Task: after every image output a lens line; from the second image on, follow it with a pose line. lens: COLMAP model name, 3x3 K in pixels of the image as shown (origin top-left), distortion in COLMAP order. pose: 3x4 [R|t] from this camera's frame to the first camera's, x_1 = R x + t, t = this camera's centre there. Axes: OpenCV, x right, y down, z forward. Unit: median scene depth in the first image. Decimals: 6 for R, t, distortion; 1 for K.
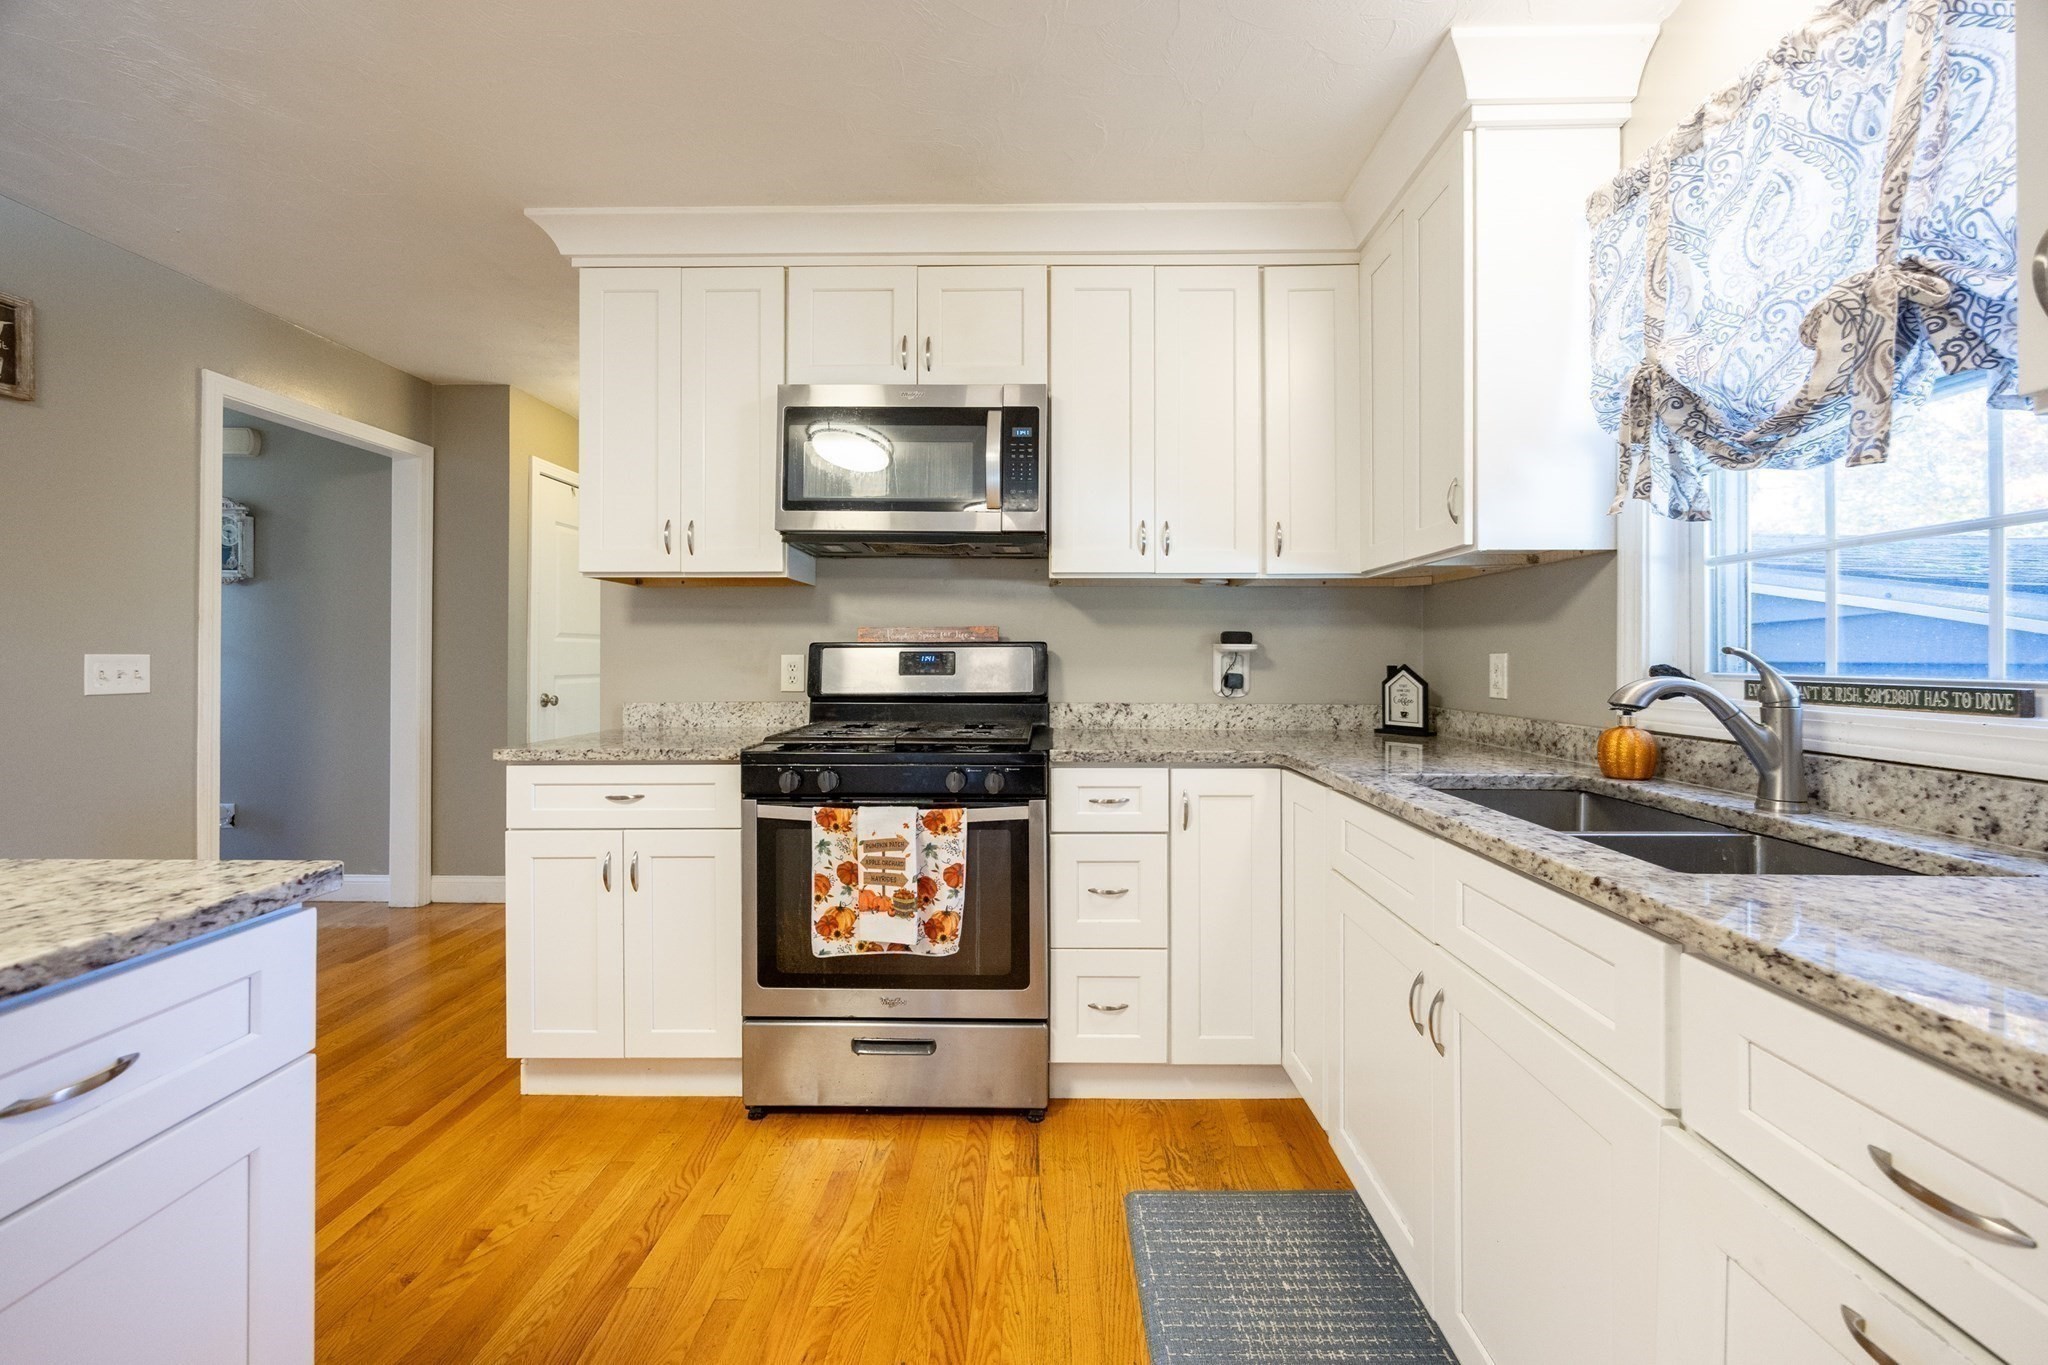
lens RADIAL K [[796.4, 0, 1037.3], [0, 796.4, 648.5], [0, 0, 1]] dist [-0.001005, 0.000048]
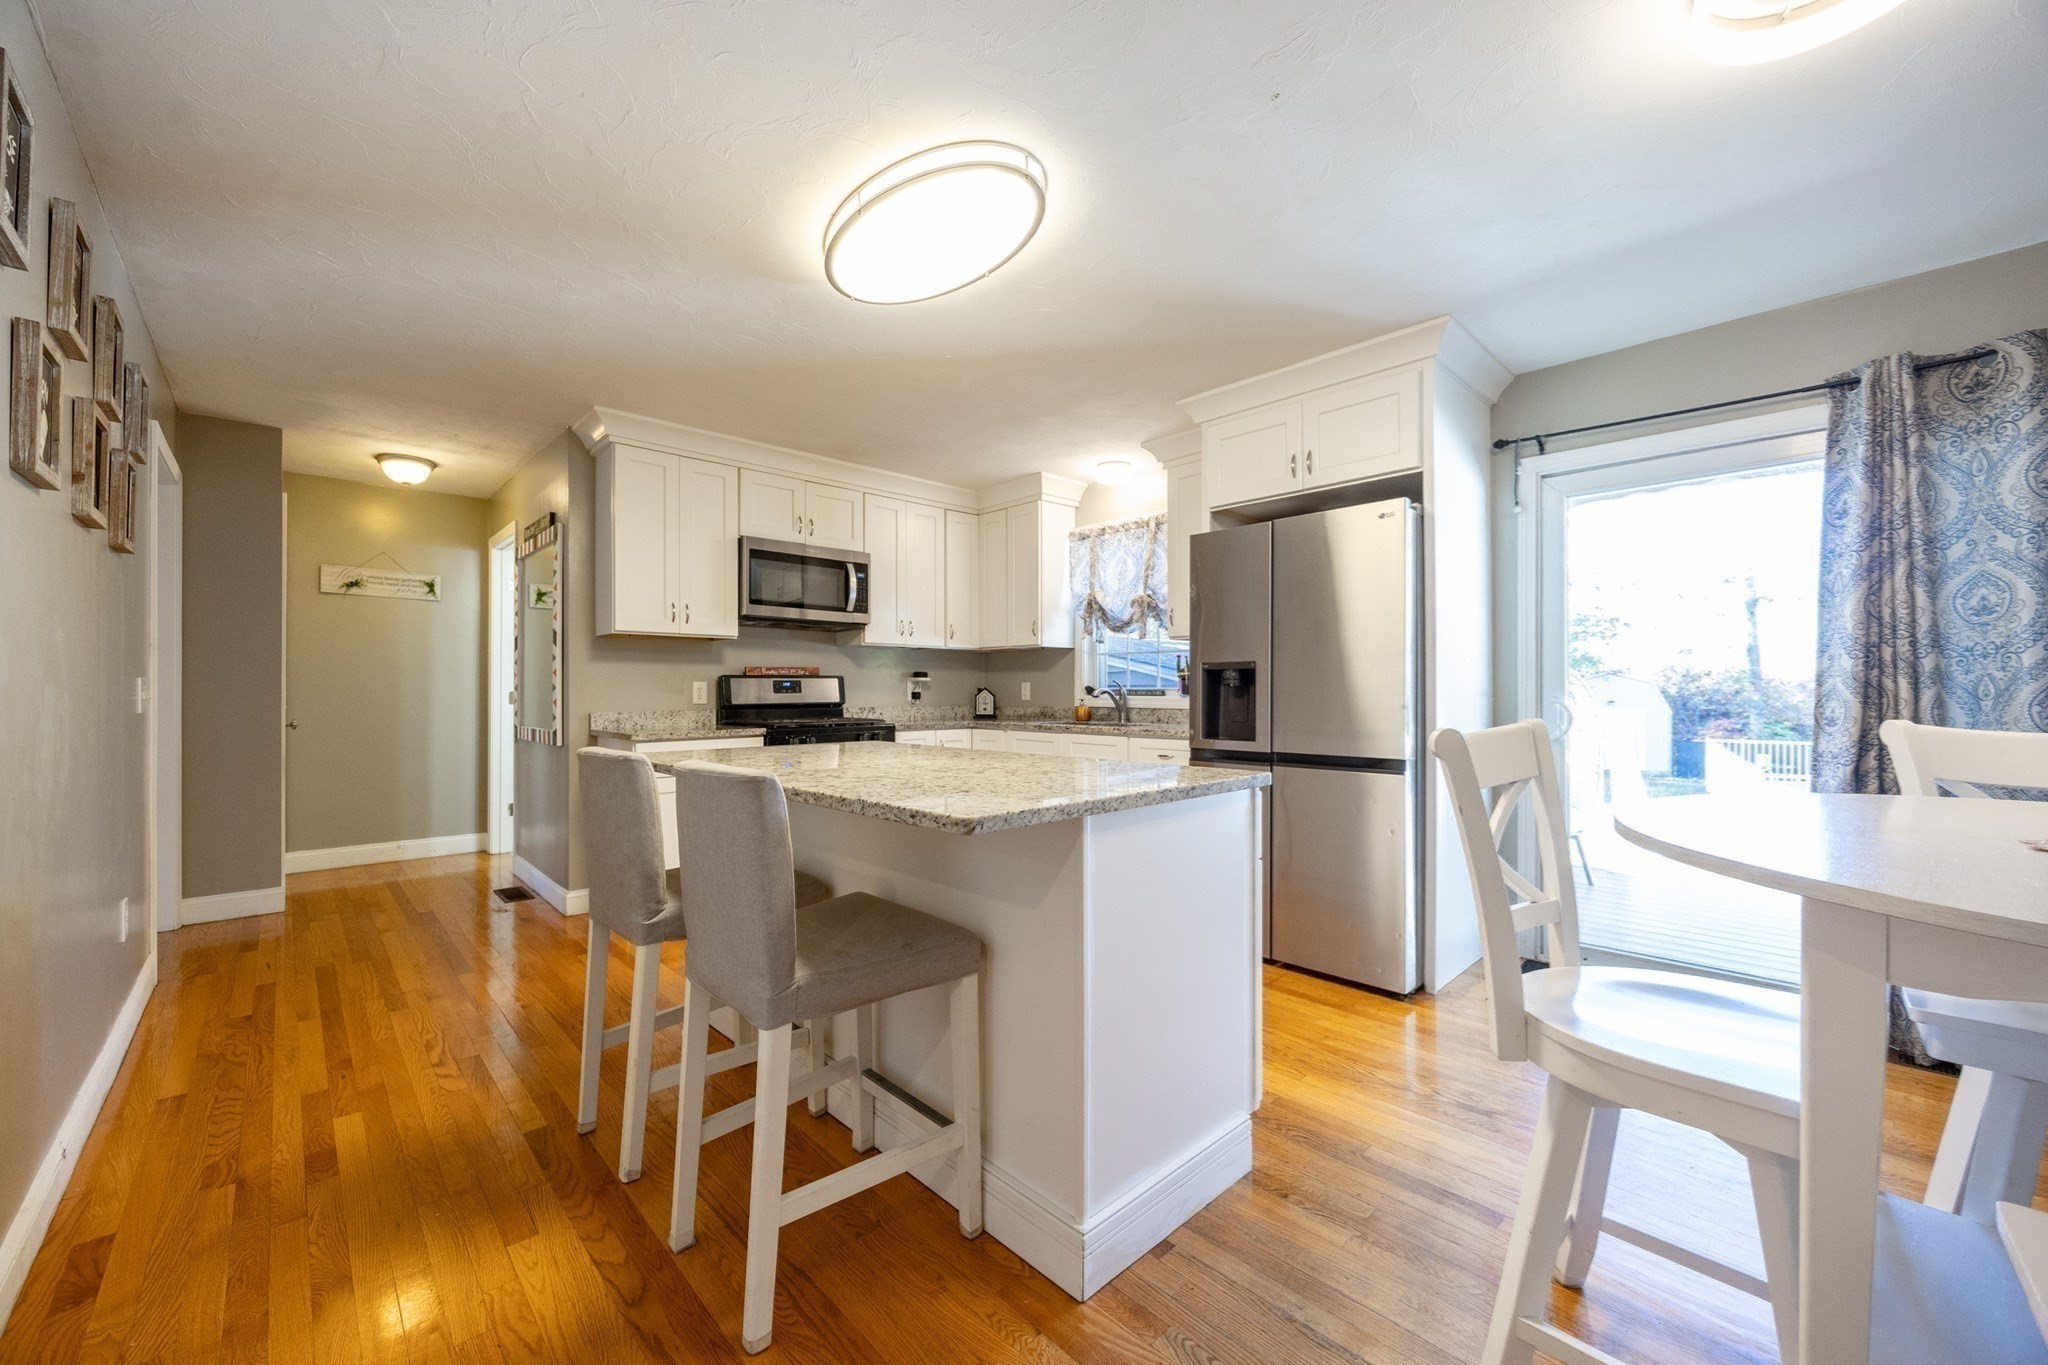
lens RADIAL K [[796.4, 0, 1021.6], [0, 796.4, 683.1], [0, 0, 1]] dist [-0.001005, 0.000048]
pose [[0.712347, 0.003770, 0.701817, -1.146052], [-0.005706, 0.999984, 0.000420, 0.006515], [-0.701804, -0.004303, 0.712357, -0.756804]]
